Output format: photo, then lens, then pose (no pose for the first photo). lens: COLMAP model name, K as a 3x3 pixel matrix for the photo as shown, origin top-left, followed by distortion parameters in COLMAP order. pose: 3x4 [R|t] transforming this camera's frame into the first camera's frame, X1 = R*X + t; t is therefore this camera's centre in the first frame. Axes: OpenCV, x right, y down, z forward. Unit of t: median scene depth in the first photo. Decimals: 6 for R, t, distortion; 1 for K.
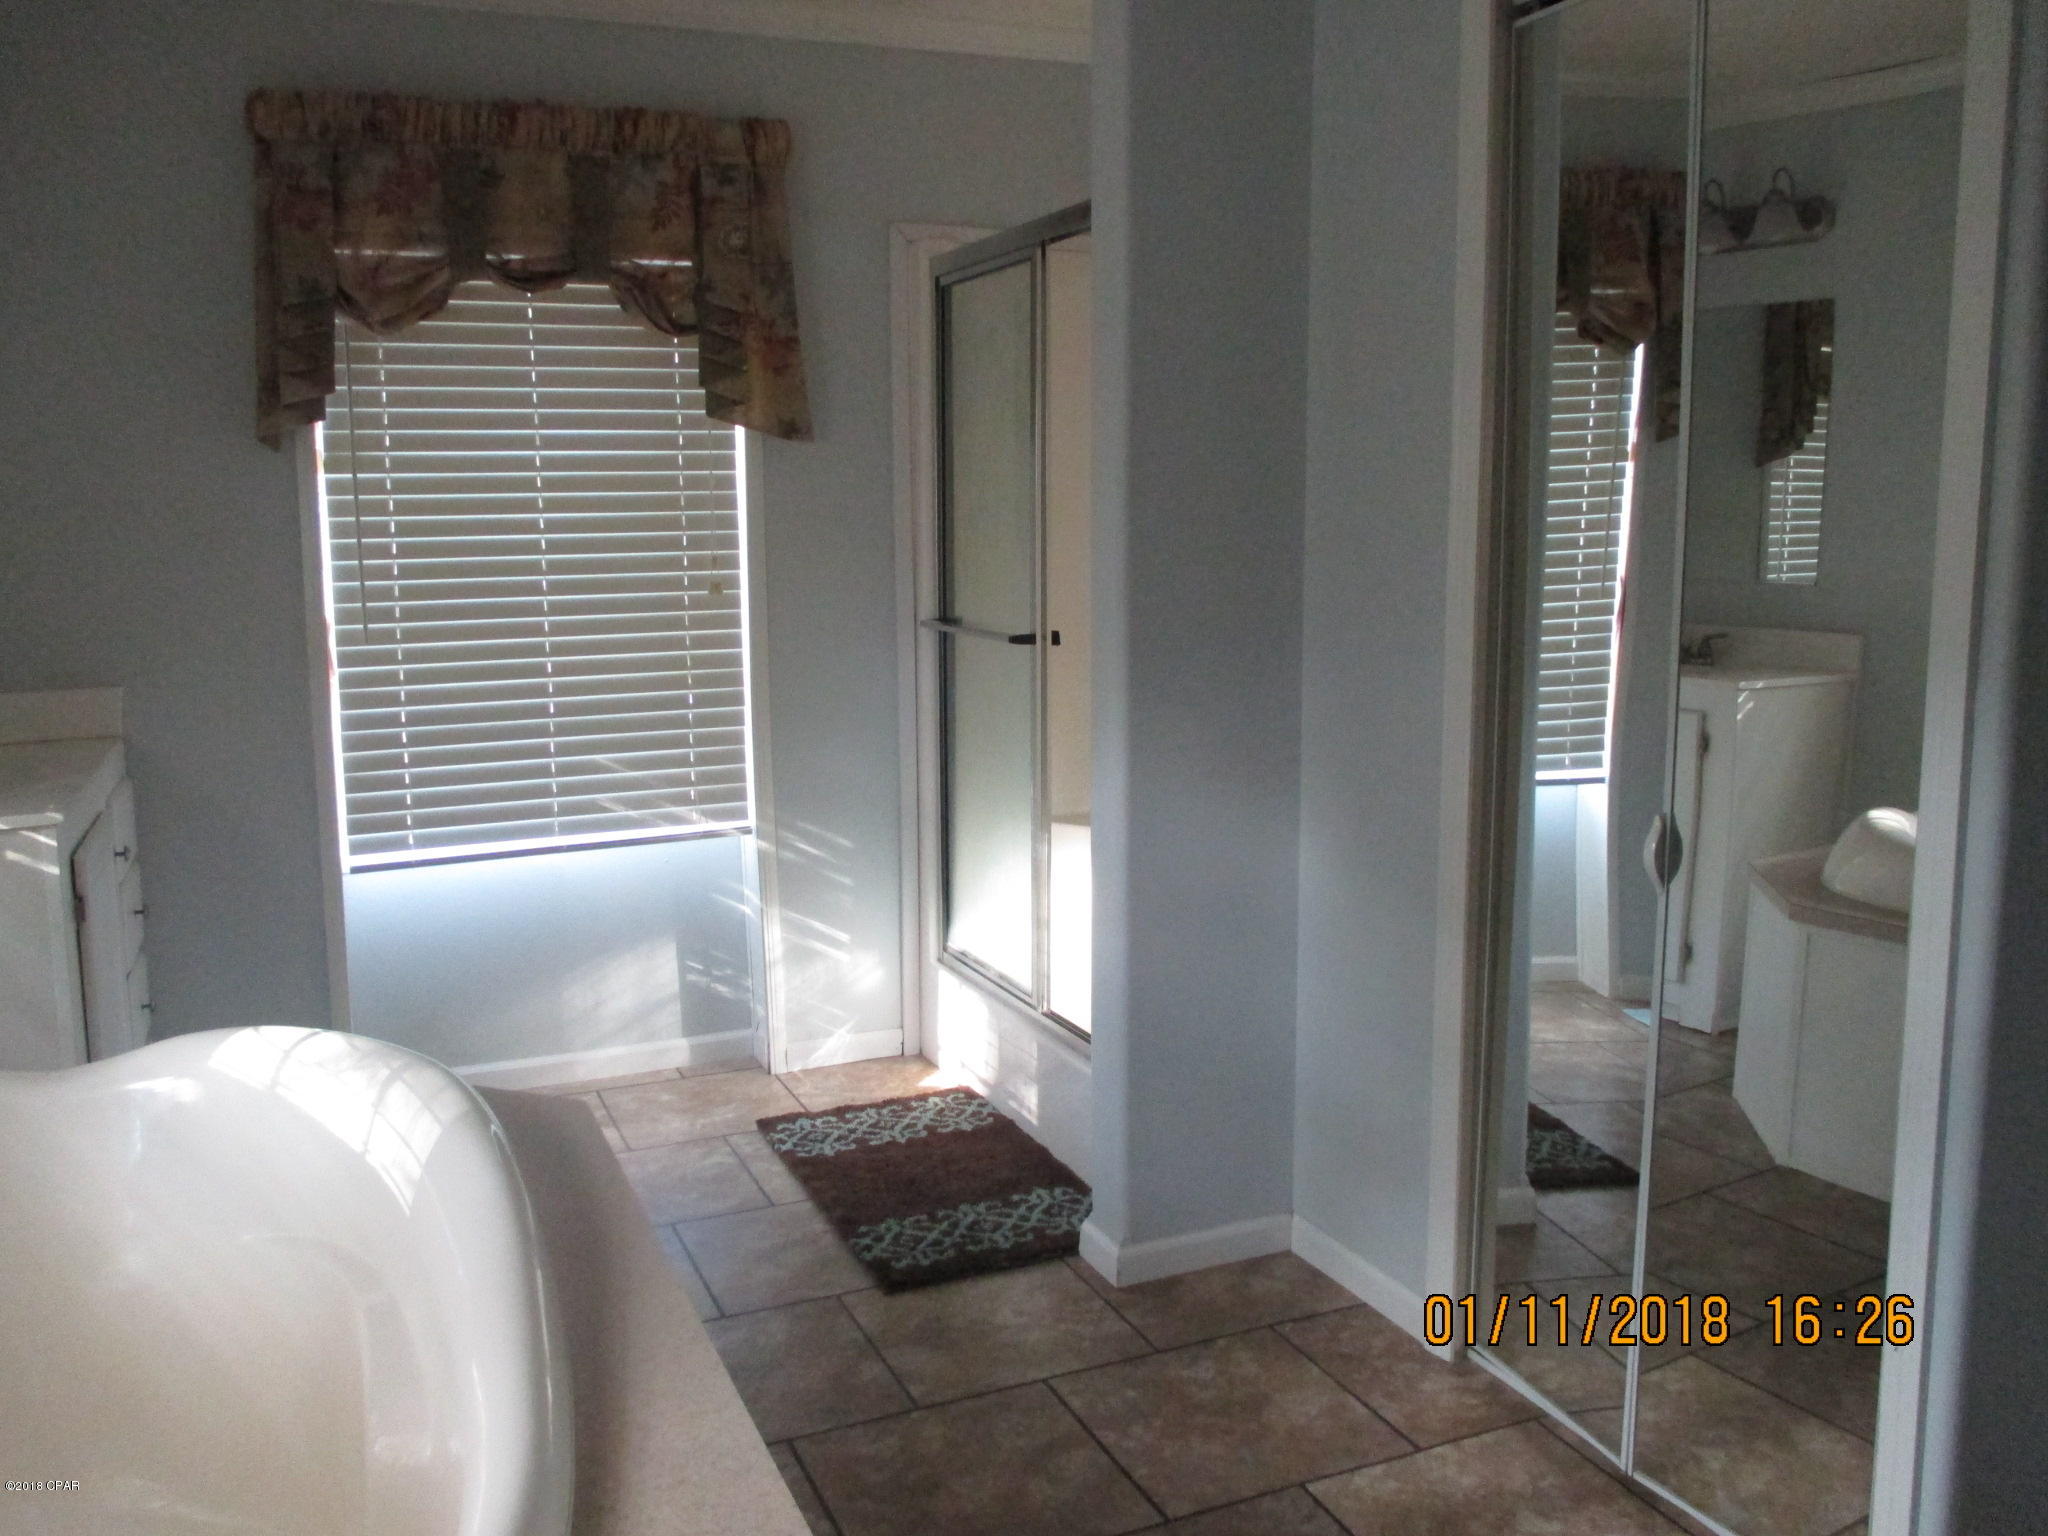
lens RADIAL K [[1687.7, 0, 1019.4], [0, 1687.7, 752.2], [0, 0, 1]] dist [-0.054310, 0.037668]
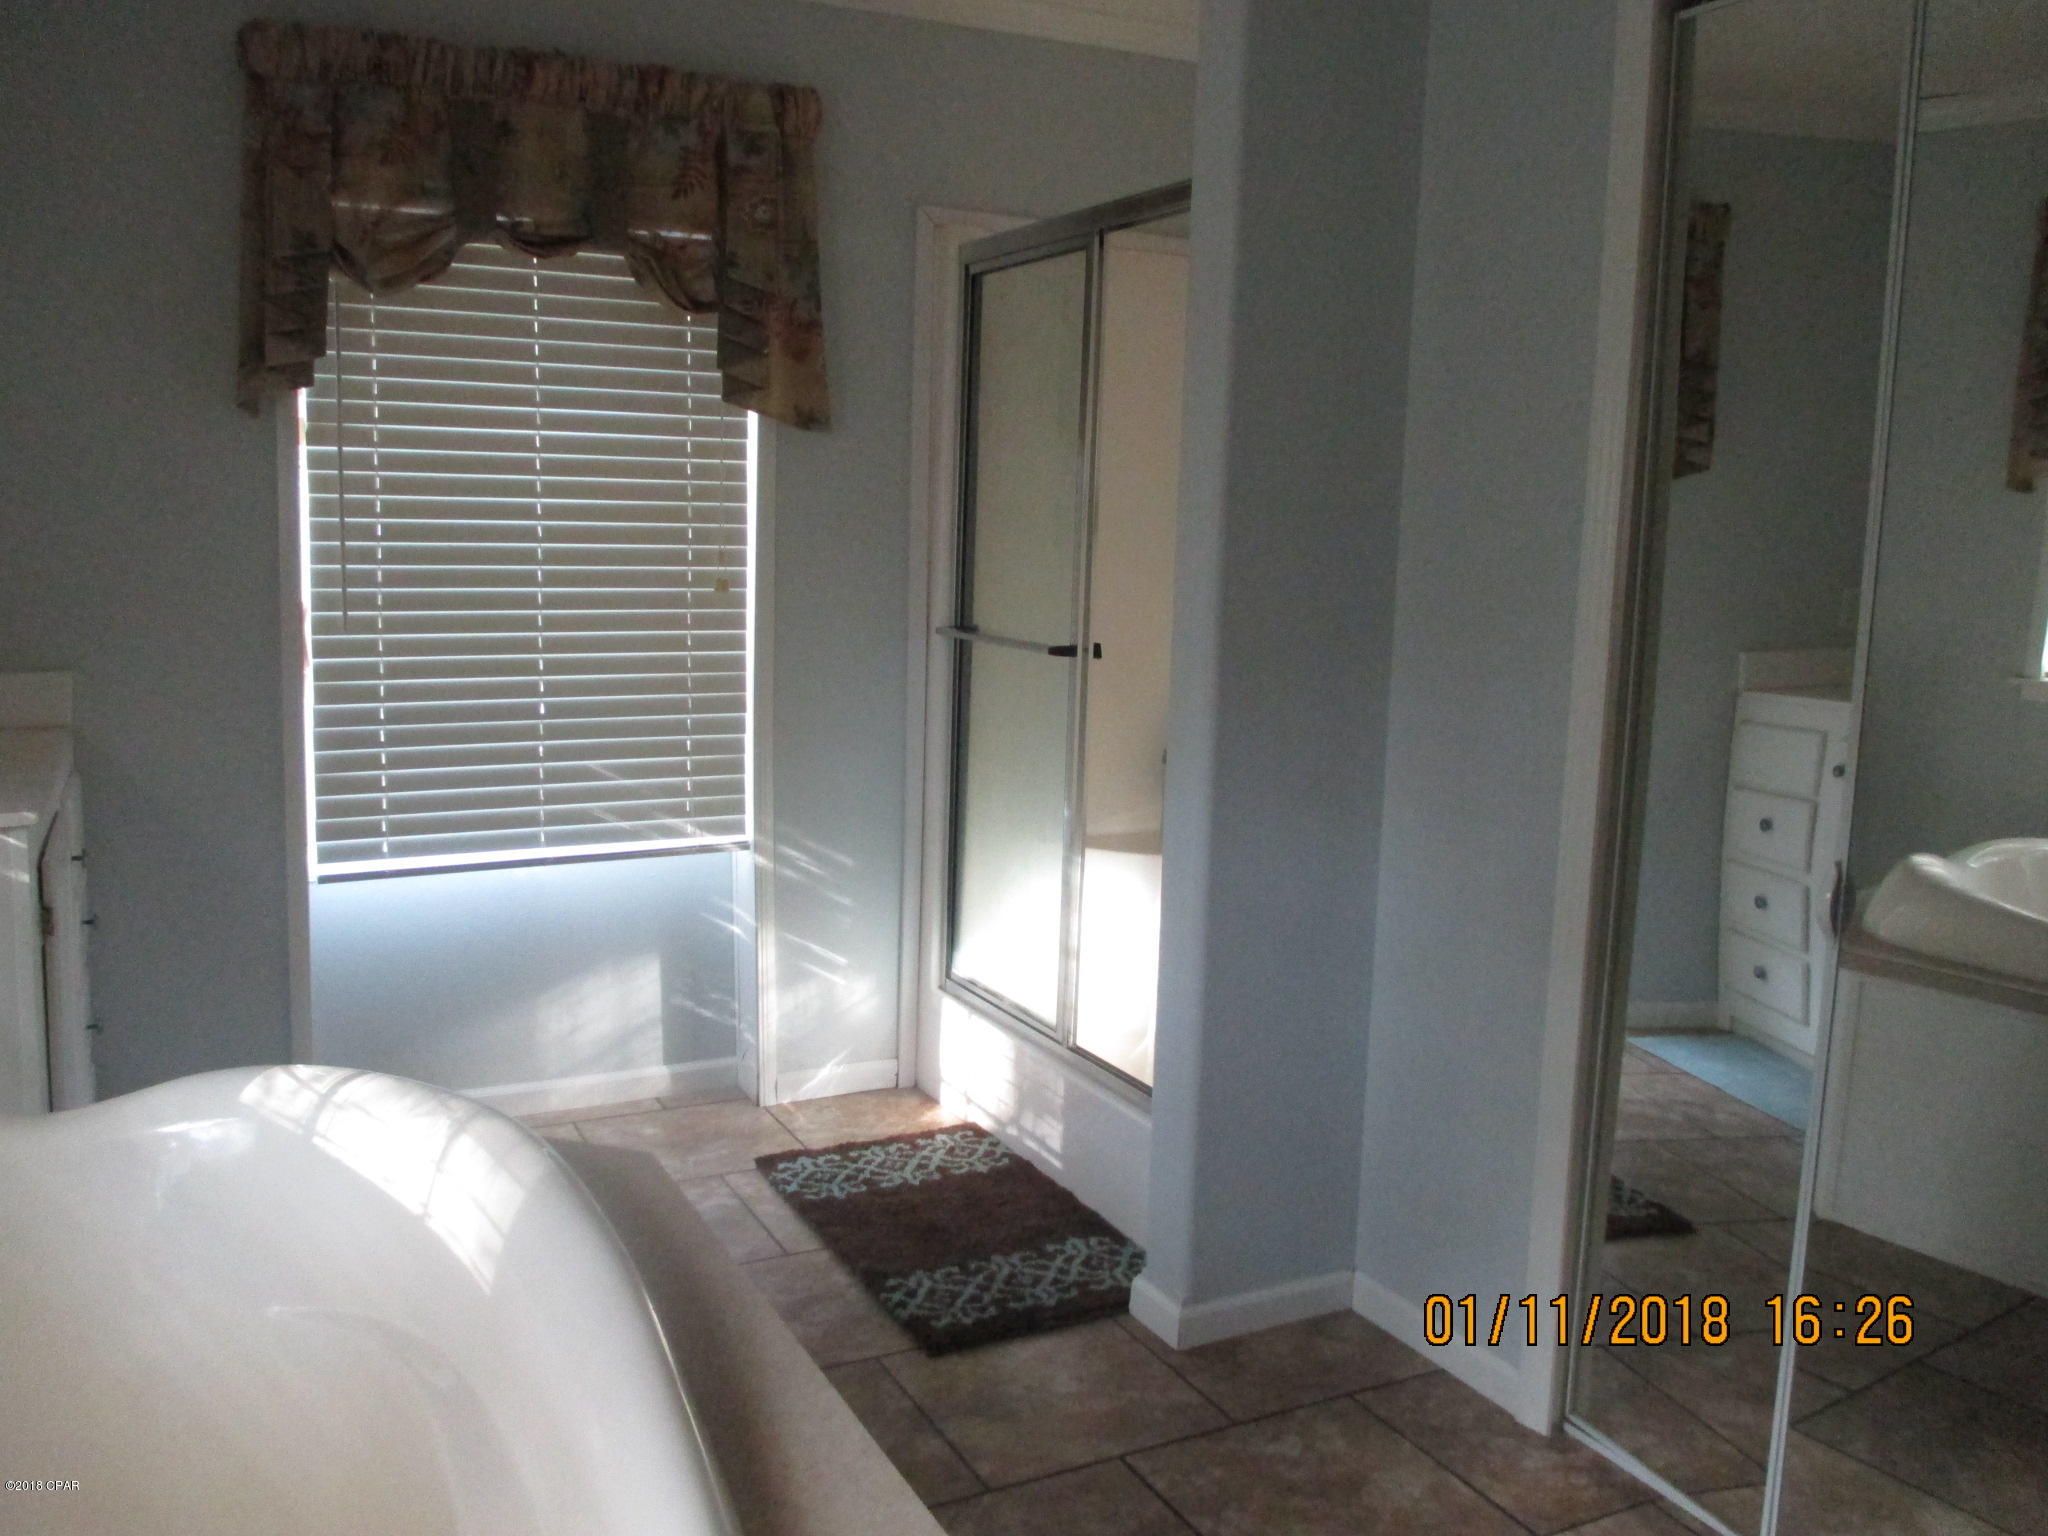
lens RADIAL K [[1687.7, 0, 1007.1], [0, 1687.7, 749.6], [0, 0, 1]] dist [-0.054310, 0.037668]
pose [[0.997498, 0.028276, 0.064796, -0.087291], [-0.027691, 0.999567, -0.009910, -0.001703], [-0.065048, 0.008091, 0.997849, 0.063566]]
